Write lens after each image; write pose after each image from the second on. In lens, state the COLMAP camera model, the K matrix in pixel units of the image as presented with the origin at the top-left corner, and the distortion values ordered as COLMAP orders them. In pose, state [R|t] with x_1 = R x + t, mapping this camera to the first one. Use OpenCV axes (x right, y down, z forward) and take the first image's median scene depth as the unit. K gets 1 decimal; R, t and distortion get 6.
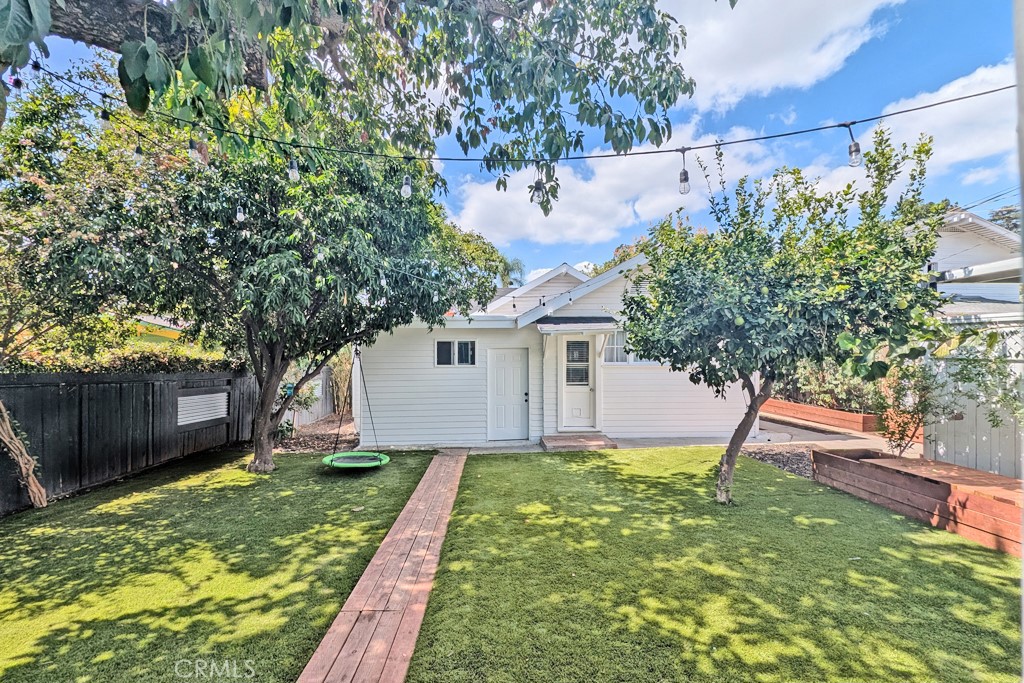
lens RADIAL K [[426.4, 0, 507.5], [0, 426.4, 346.4], [0, 0, 1]] dist [-0.000473, -0.000749]
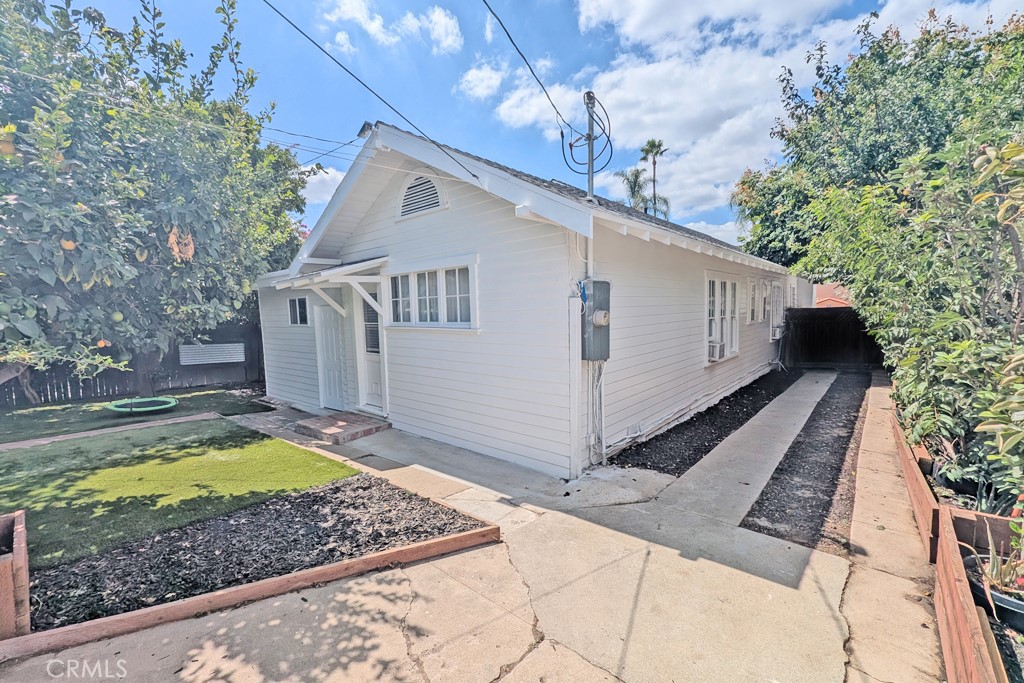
lens RADIAL K [[426.4, 0, 505.2], [0, 426.4, 344.6], [0, 0, 1]] dist [-0.000473, -0.000749]
pose [[0.730541, 0.040769, -0.681651, 1.816560], [0.028245, 0.995558, 0.089814, 0.037328], [0.682285, -0.084866, 0.726144, 1.336587]]
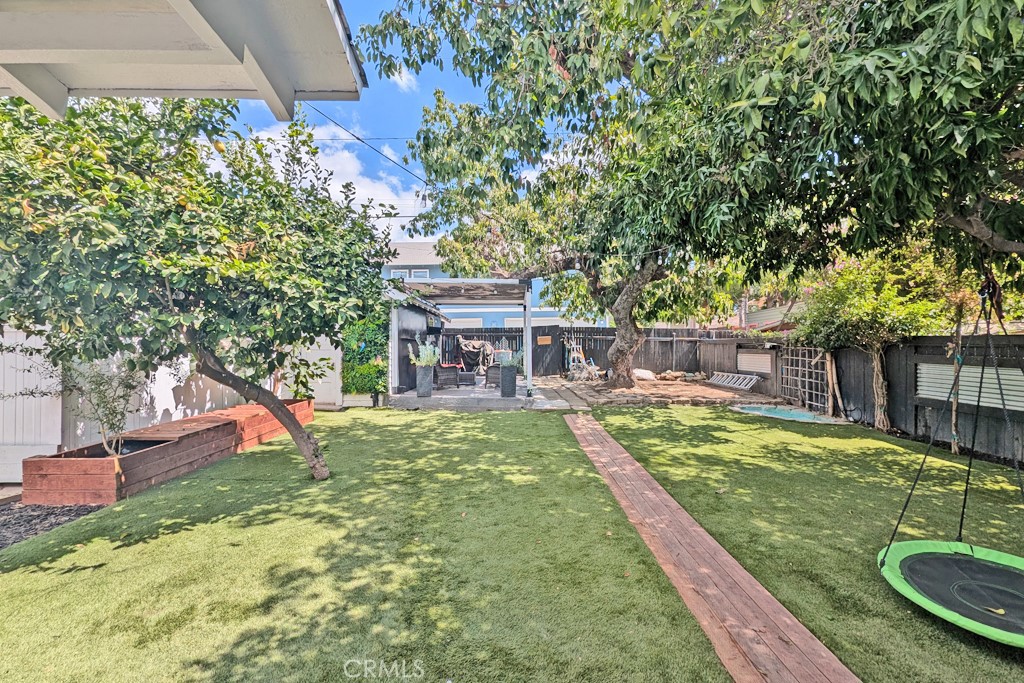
lens RADIAL K [[426.4, 0, 515.3], [0, 426.4, 344.9], [0, 0, 1]] dist [-0.000473, -0.000749]
pose [[-0.999337, 0.017042, 0.032176, 0.041198], [0.016277, 0.999583, -0.023871, 0.104601], [-0.032569, -0.023332, -0.999197, 2.150501]]
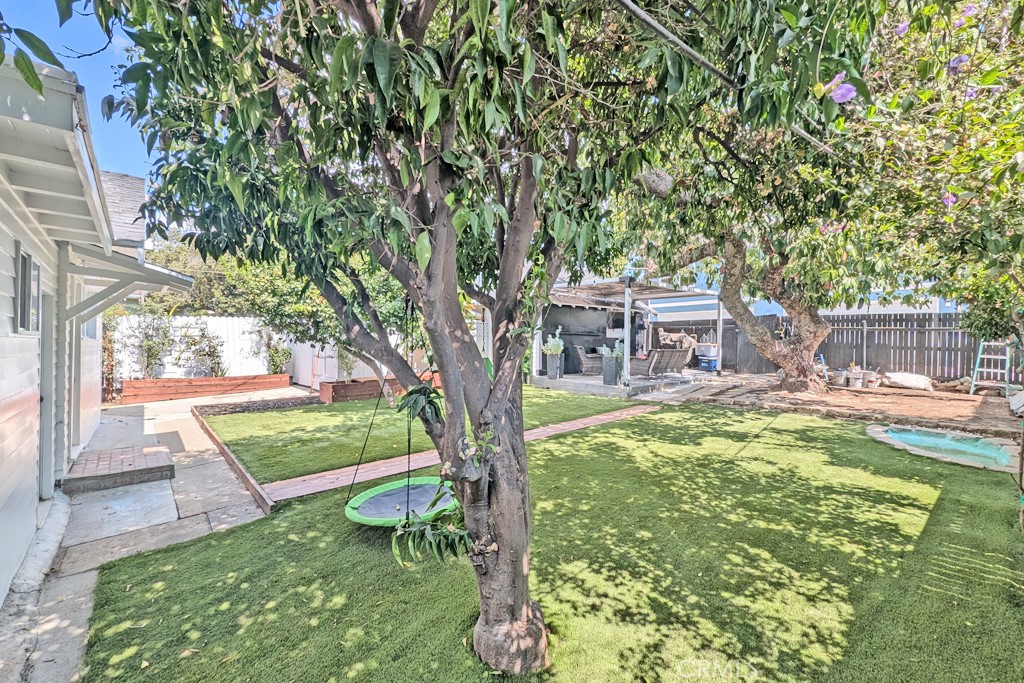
lens RADIAL K [[426.4, 0, 504.1], [0, 426.4, 342.7], [0, 0, 1]] dist [-0.000473, -0.000749]
pose [[-0.625423, 0.006355, 0.780260, -1.339663], [-0.007301, 0.999875, -0.013996, 0.115565], [-0.780252, -0.014450, -0.625299, 1.956366]]
